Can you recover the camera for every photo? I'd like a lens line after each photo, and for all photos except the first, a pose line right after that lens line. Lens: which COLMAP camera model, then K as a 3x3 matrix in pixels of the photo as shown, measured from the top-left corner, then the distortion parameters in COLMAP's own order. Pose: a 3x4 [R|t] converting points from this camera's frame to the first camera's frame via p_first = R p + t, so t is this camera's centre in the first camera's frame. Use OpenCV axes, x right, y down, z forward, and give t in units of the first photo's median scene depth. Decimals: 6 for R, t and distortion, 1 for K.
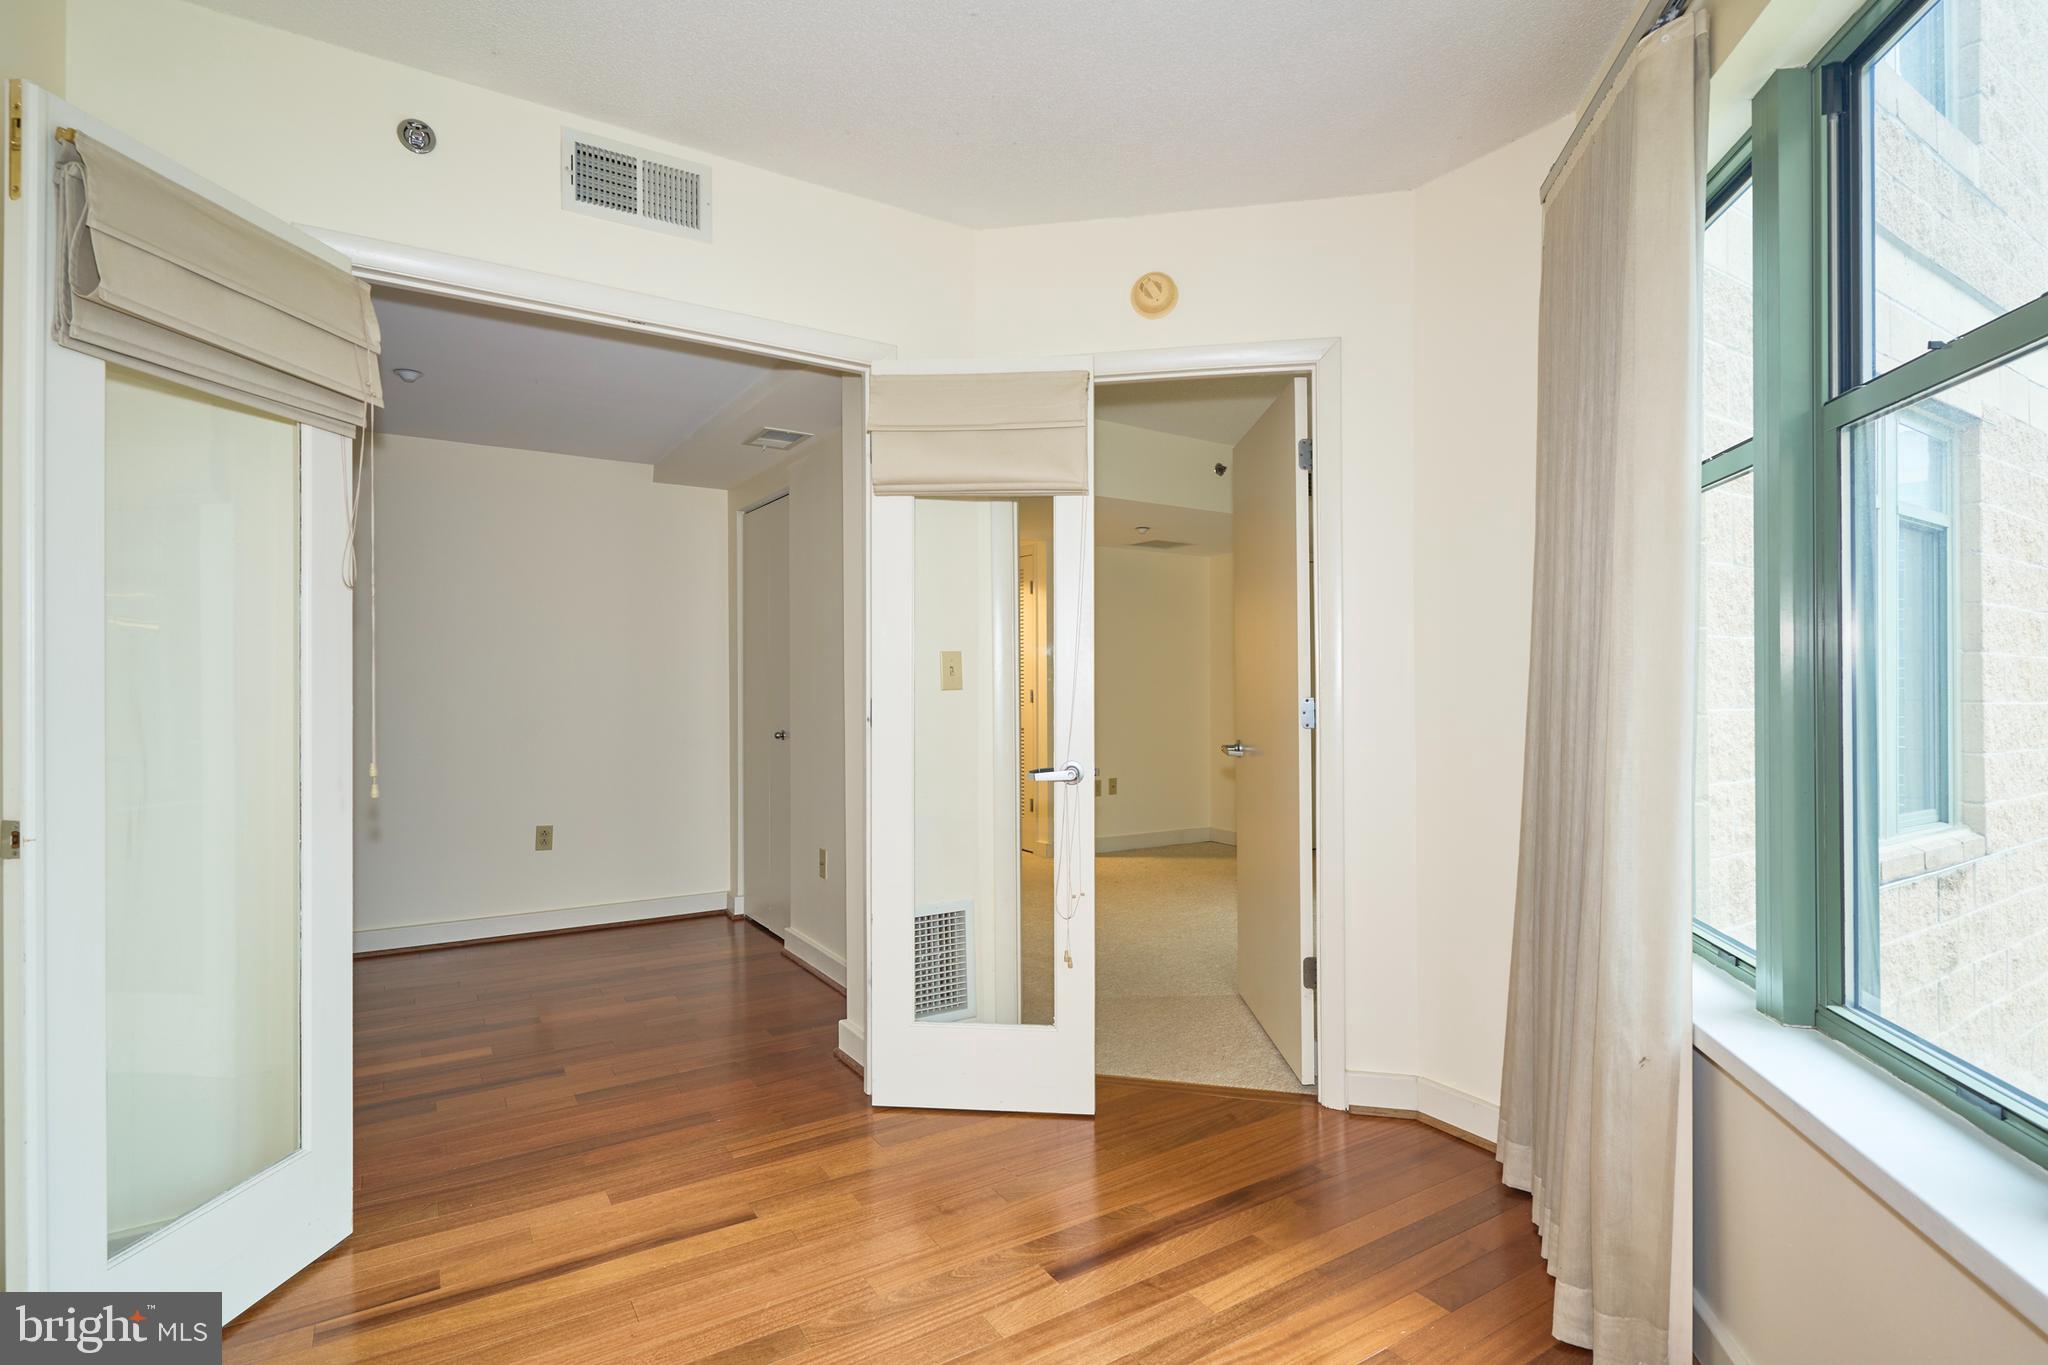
lens RADIAL K [[1003.0, 0, 1012.1], [0, 1003.0, 683.6], [0, 0, 1]] dist [0.002907, -0.001997]
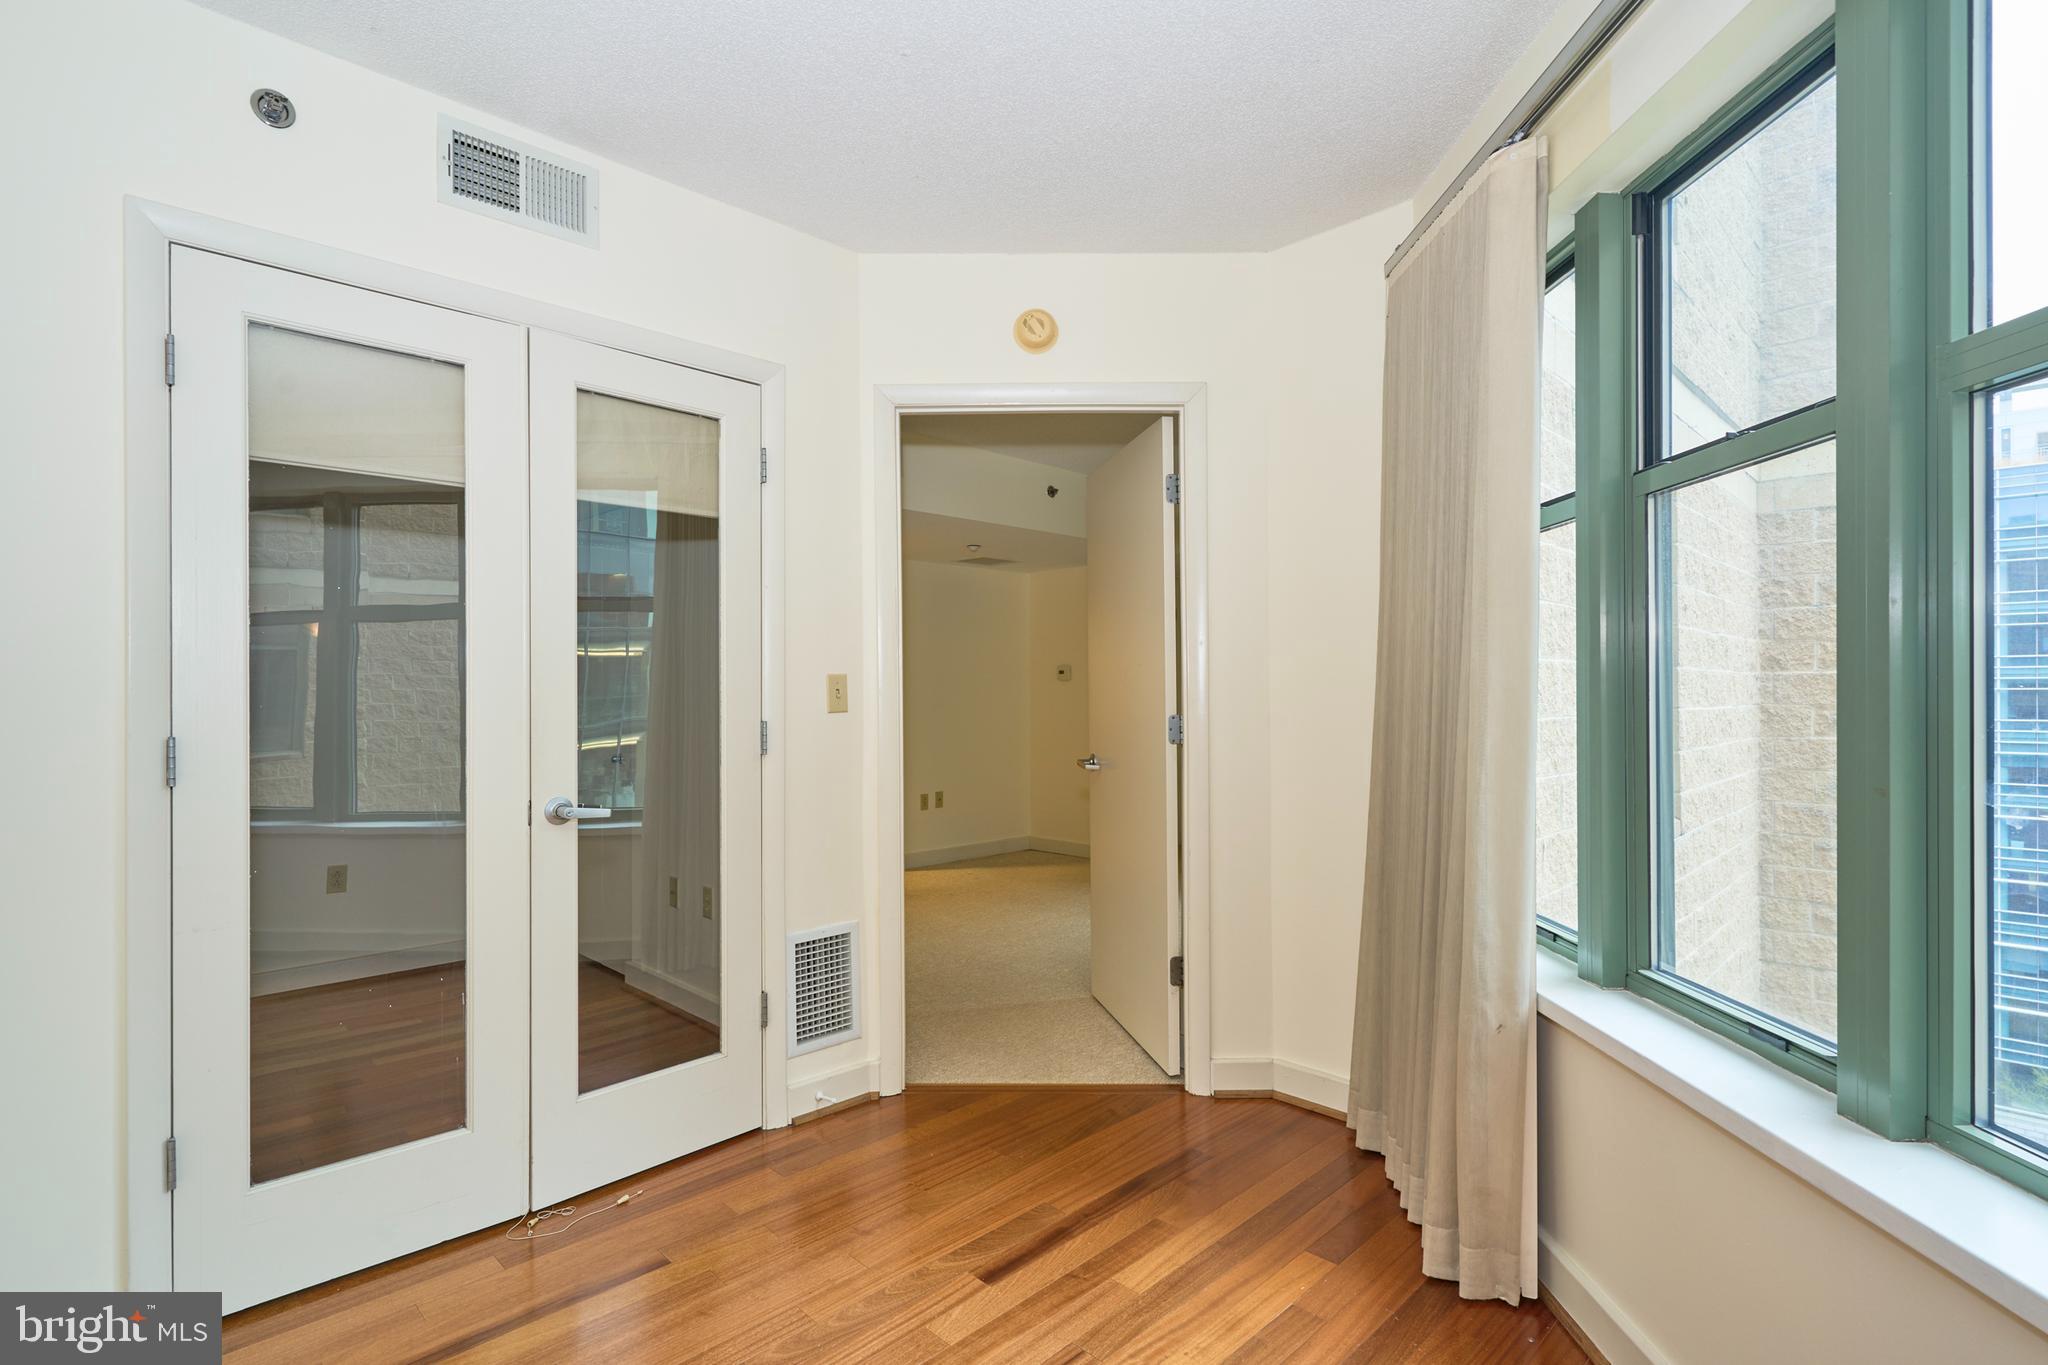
lens RADIAL K [[1004.5, 0, 1021.1], [0, 1004.5, 697.2], [0, 0, 1]] dist [0.001639, 0.000040]
pose [[0.977020, -0.009683, 0.212926, -0.124261], [0.009019, 0.999951, 0.004092, -0.015068], [-0.212955, -0.002078, 0.977060, -0.019759]]
